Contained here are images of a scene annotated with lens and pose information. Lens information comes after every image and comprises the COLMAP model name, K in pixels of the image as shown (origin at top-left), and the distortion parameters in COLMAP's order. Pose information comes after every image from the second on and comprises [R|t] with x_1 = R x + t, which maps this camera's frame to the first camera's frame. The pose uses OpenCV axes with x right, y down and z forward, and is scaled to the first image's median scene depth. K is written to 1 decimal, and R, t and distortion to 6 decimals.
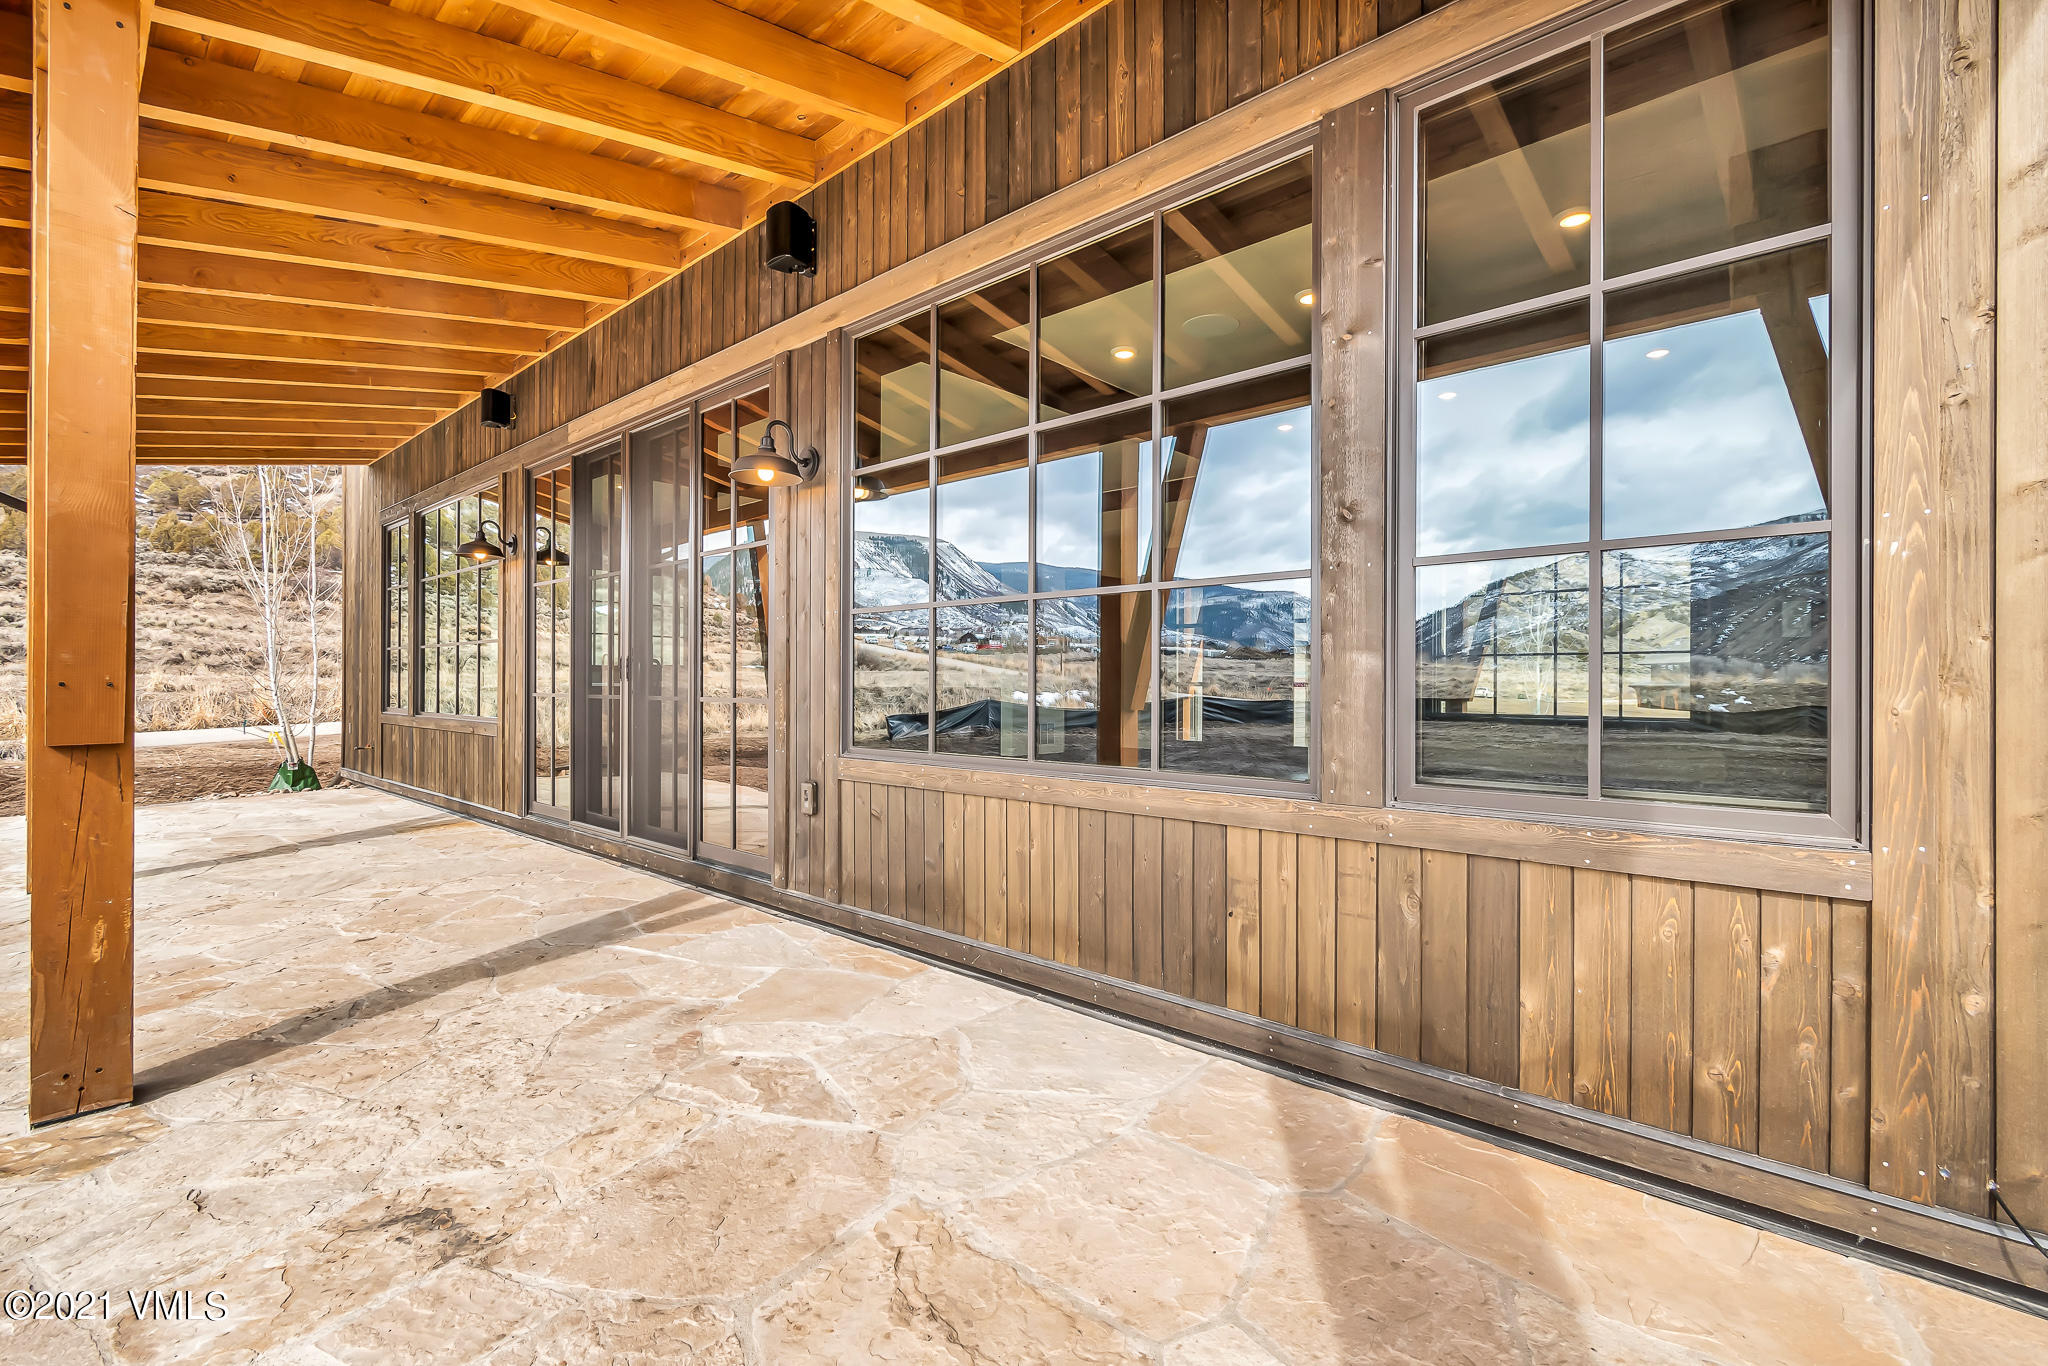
lens RADIAL K [[926.0, 0, 1028.8], [0, 926.0, 678.8], [0, 0, 1]] dist [-0.000071, -0.004257]
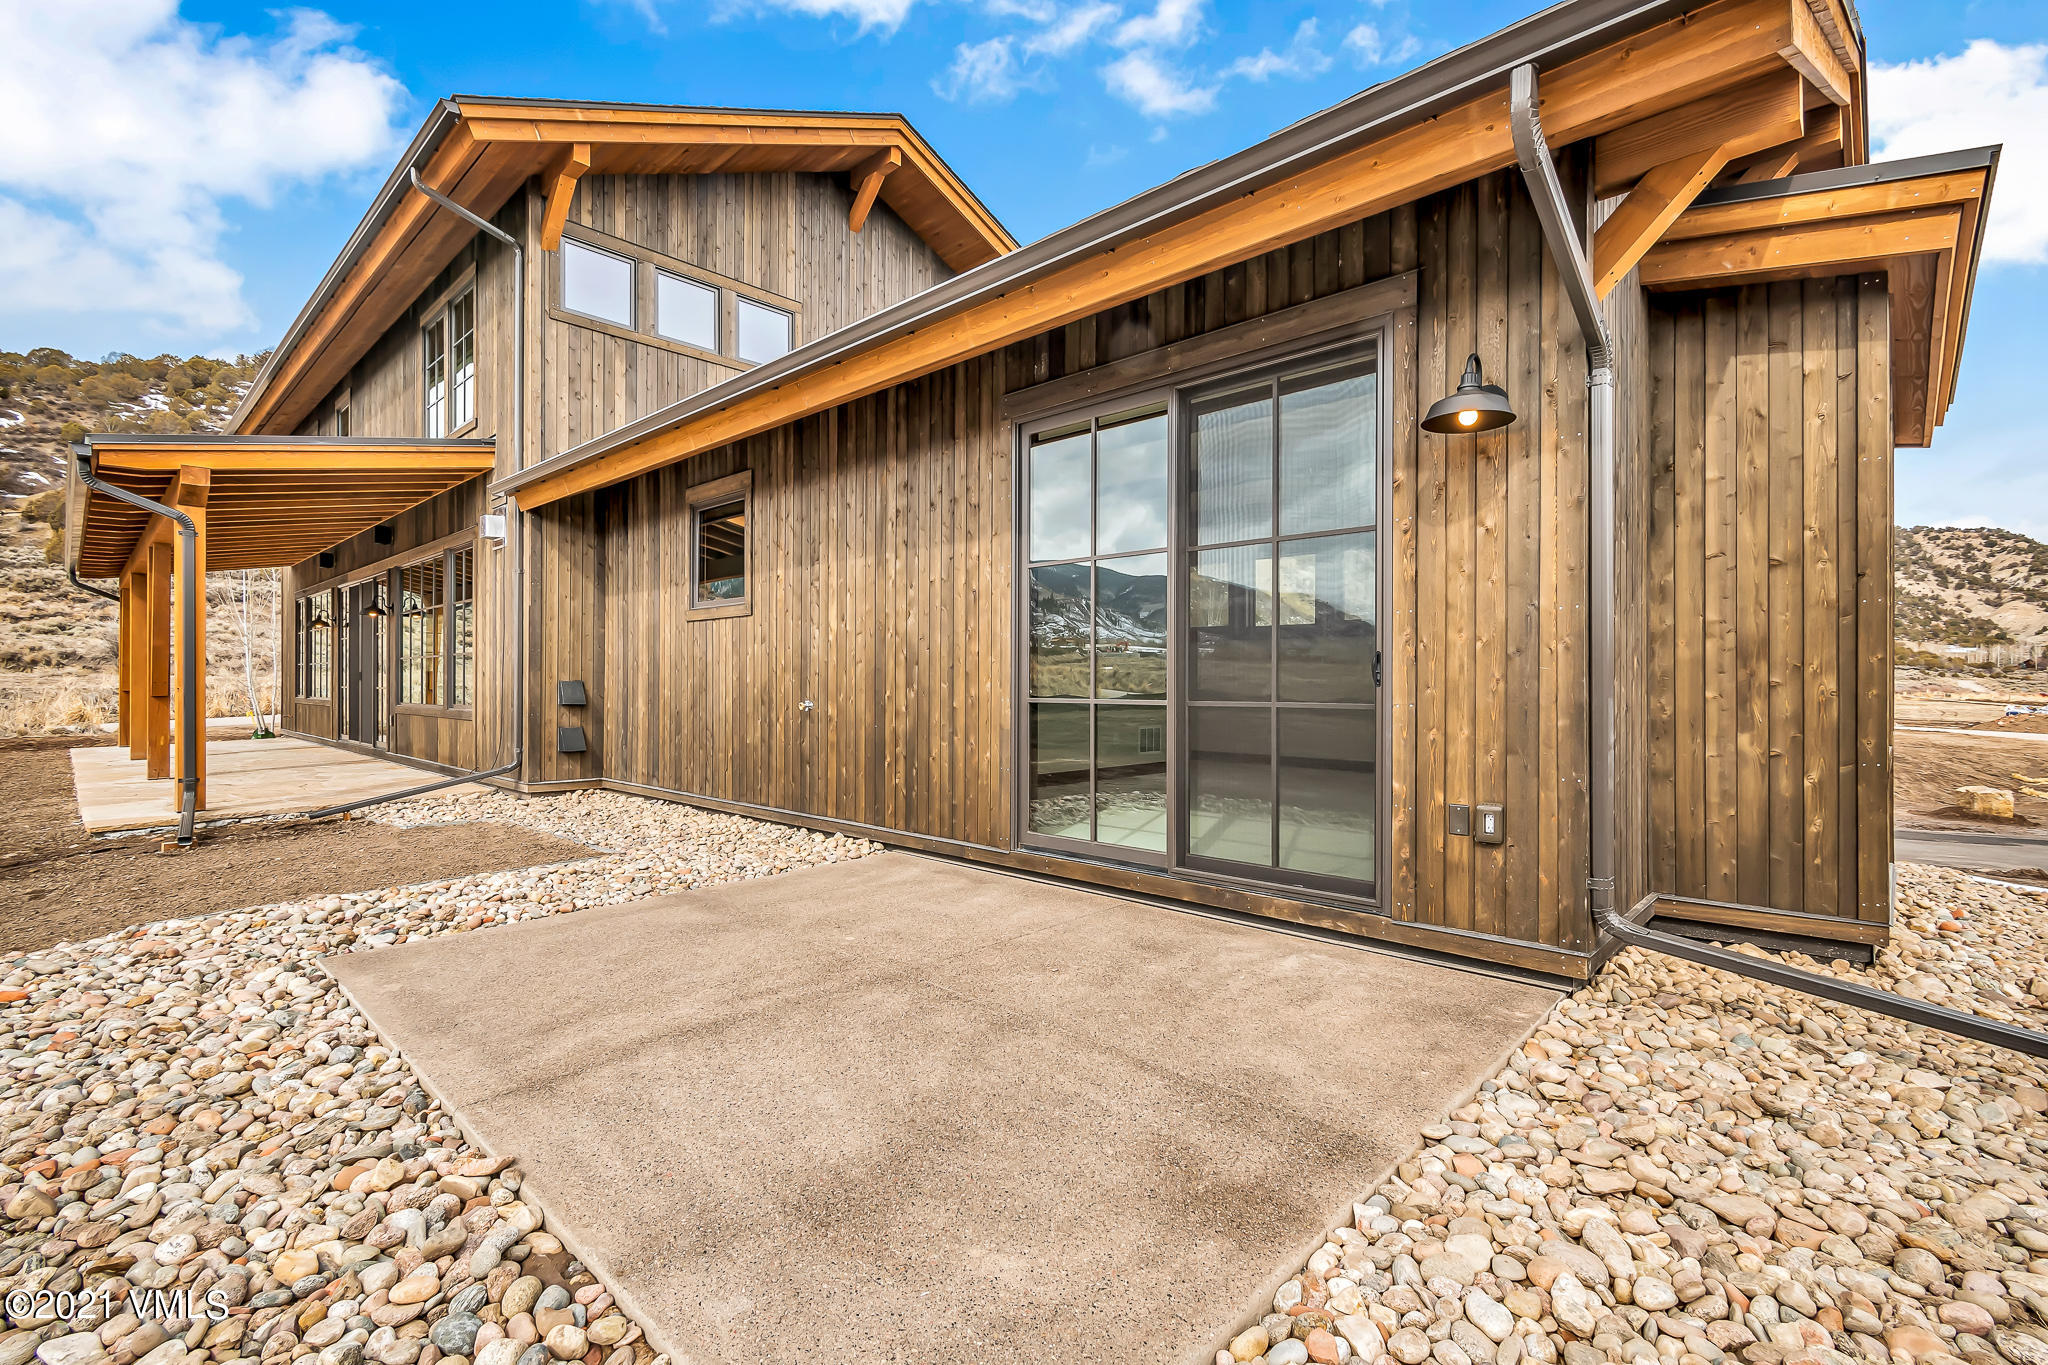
lens RADIAL K [[926.0, 0, 1014.0], [0, 926.0, 681.1], [0, 0, 1]] dist [-0.000071, -0.004257]
pose [[0.999635, 0.001776, -0.026972, 0.142432], [-0.001778, 0.999998, -0.000031, 0.000252], [0.026972, 0.000078, 0.999636, -0.148354]]
